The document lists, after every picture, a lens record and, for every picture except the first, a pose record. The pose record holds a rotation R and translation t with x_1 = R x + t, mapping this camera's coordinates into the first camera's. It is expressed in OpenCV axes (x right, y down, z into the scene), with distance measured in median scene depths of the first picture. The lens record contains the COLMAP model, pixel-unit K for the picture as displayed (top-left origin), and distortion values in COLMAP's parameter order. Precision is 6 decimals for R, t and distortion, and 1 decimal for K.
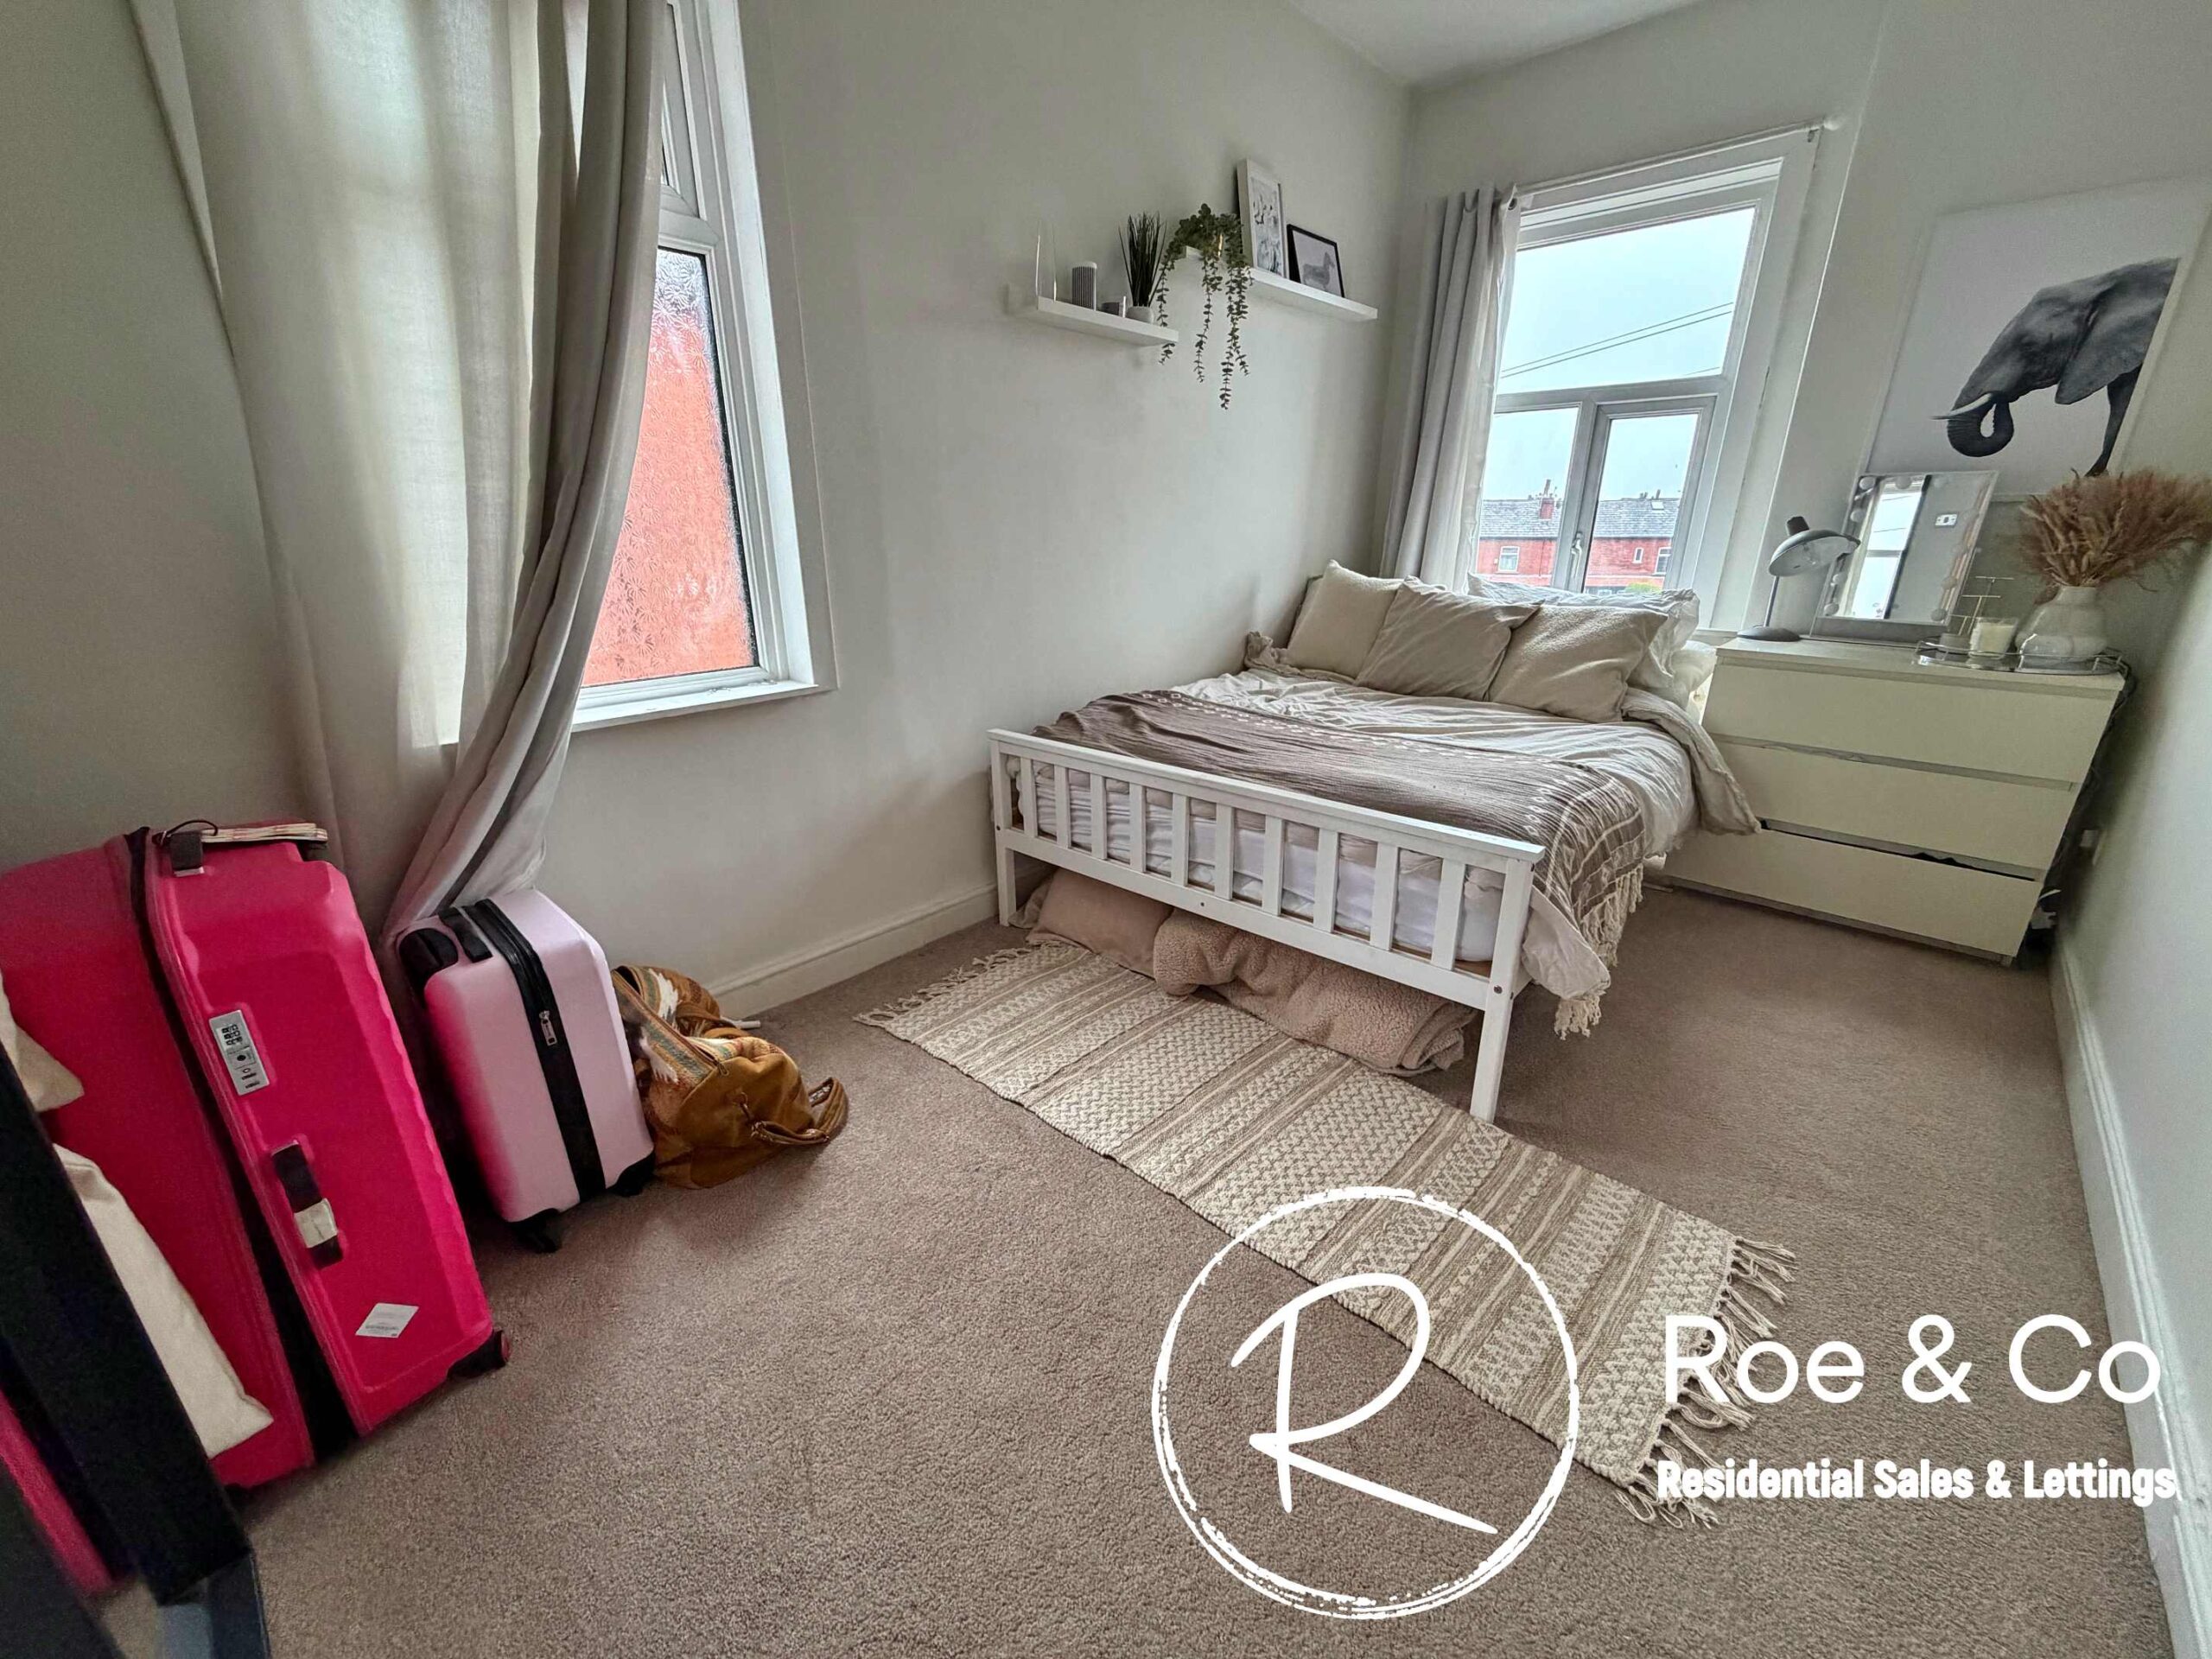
lens RADIAL K [[877.6, 0, 1098.4], [0, 877.6, 833.9], [0, 0, 1]] dist [0.000113, -0.000021]
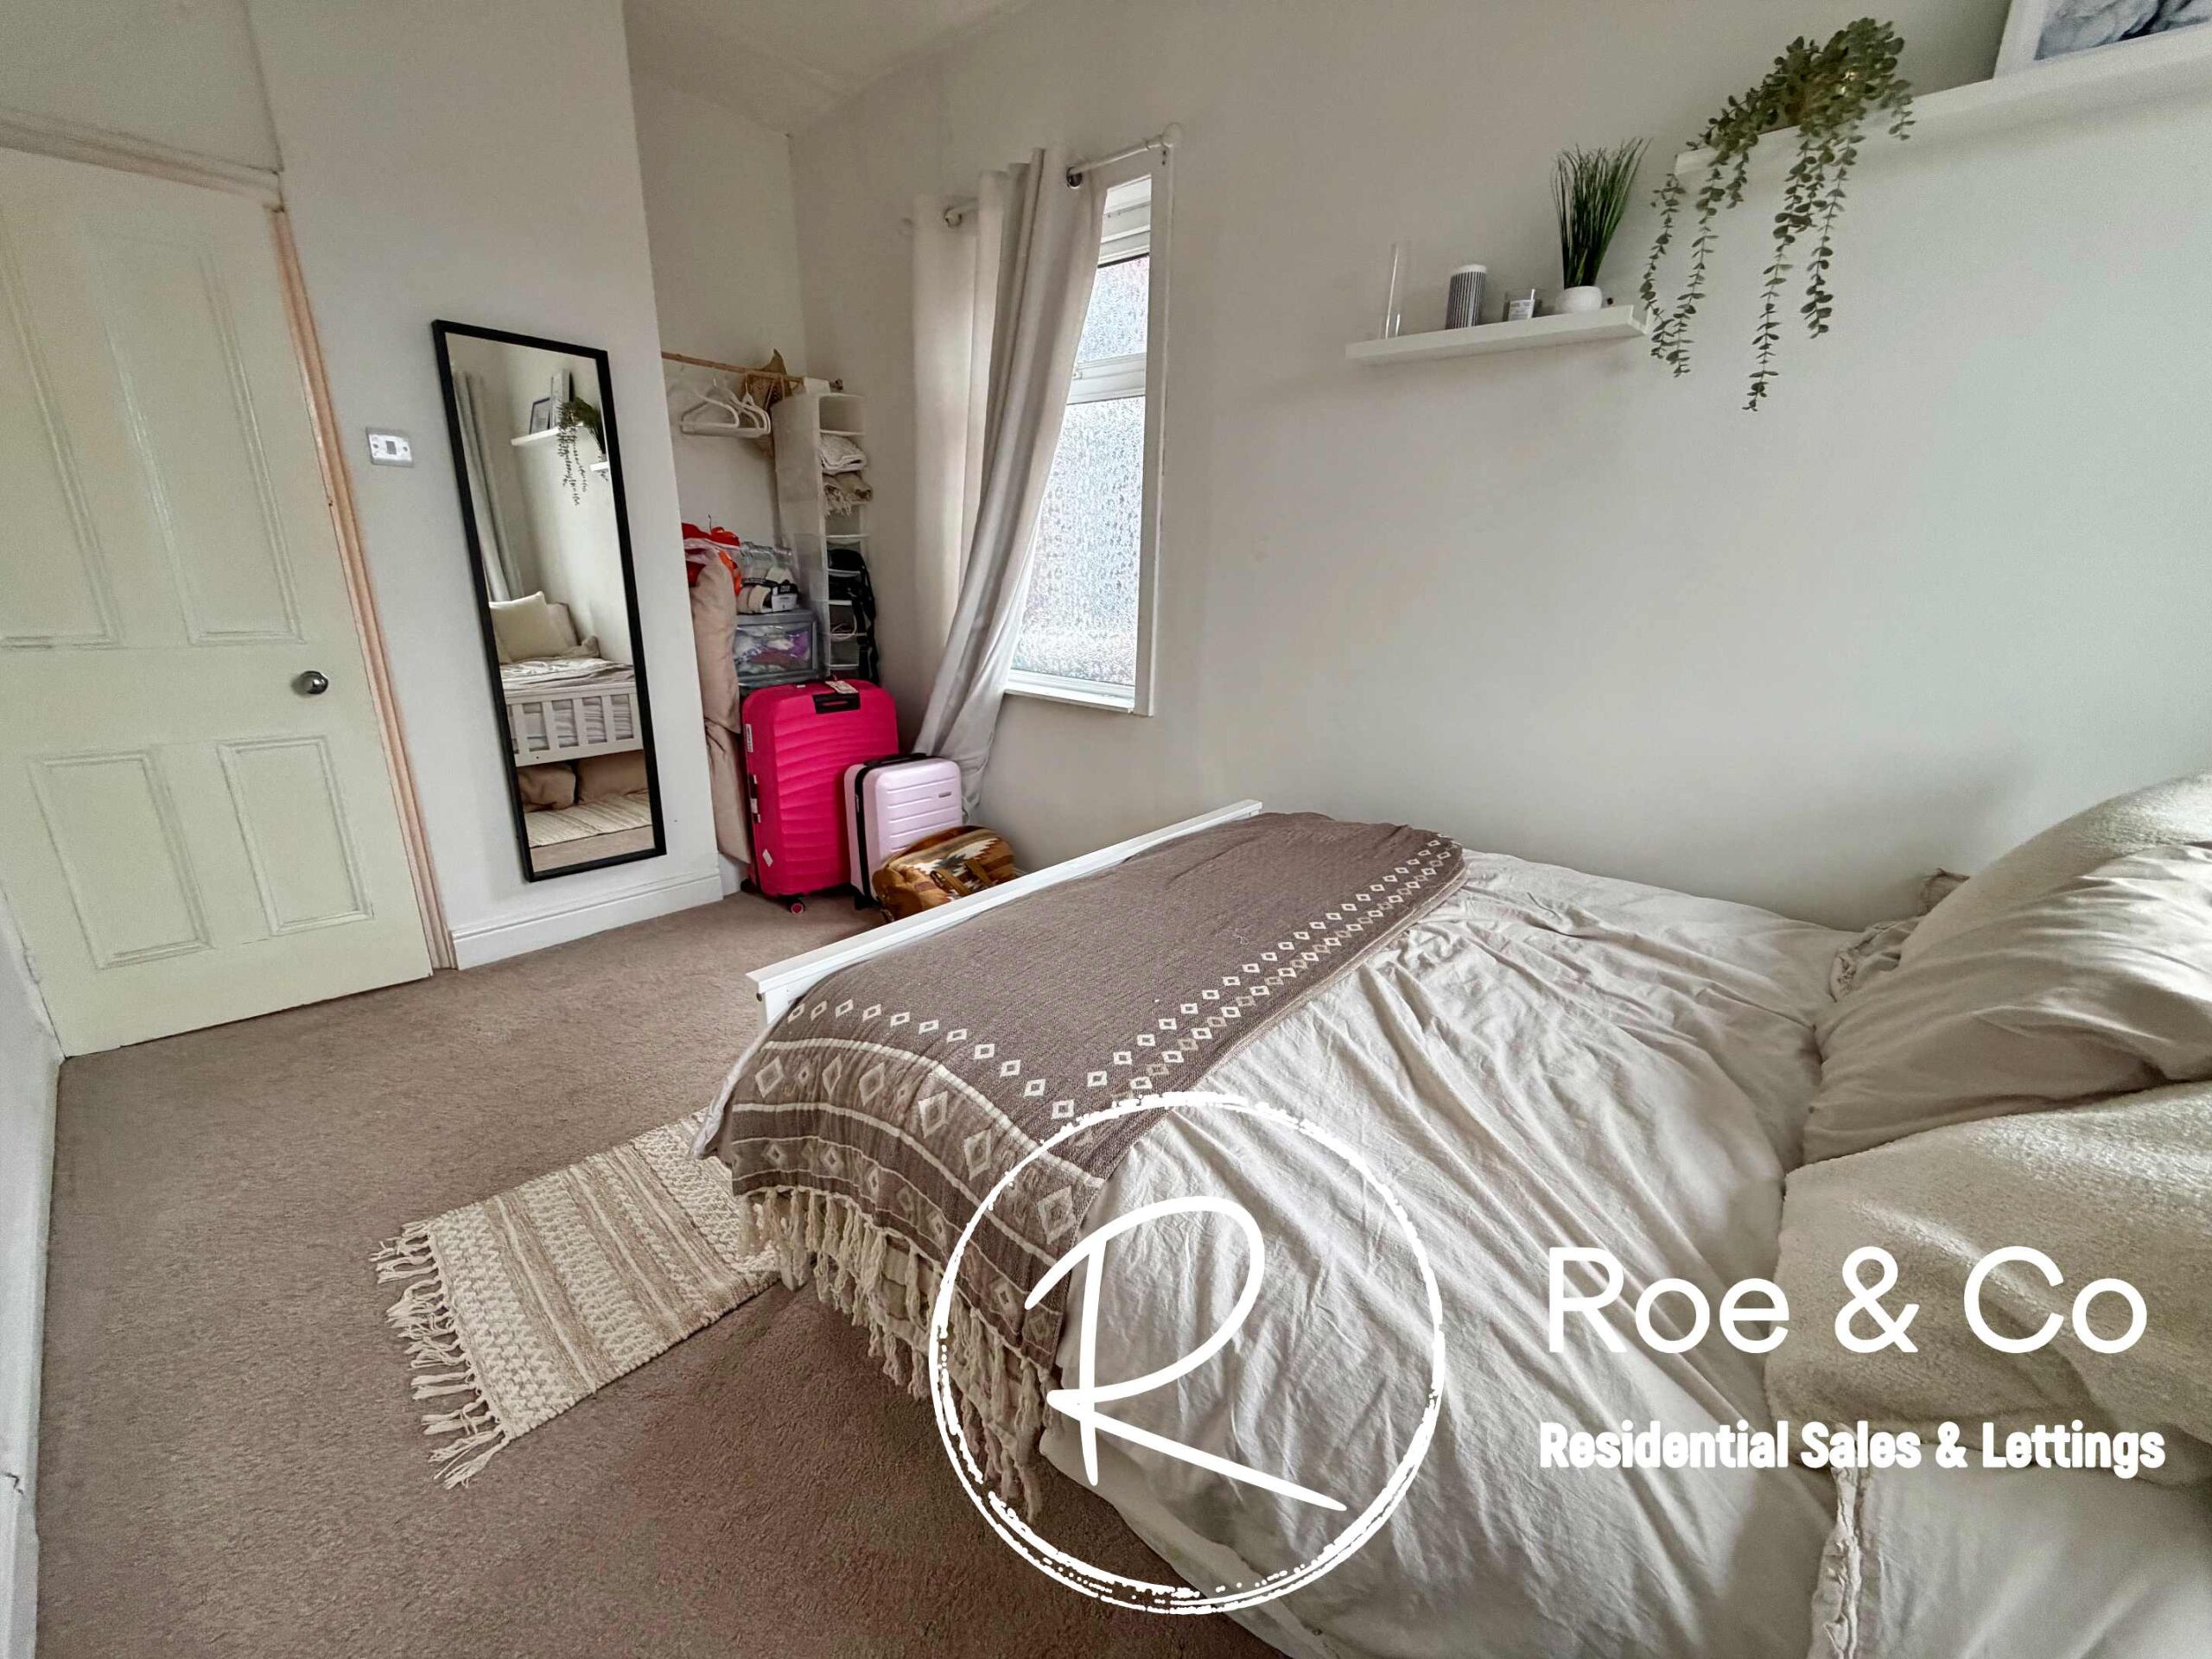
lens RADIAL K [[877.6, 0, 1098.4], [0, 877.6, 833.9], [0, 0, 1]] dist [0.000113, -0.000021]
pose [[0.010962, 0.308872, -0.951040, 0.912357], [-0.360719, 0.888278, 0.284331, -0.336739], [0.932610, 0.339942, 0.121153, 0.827278]]
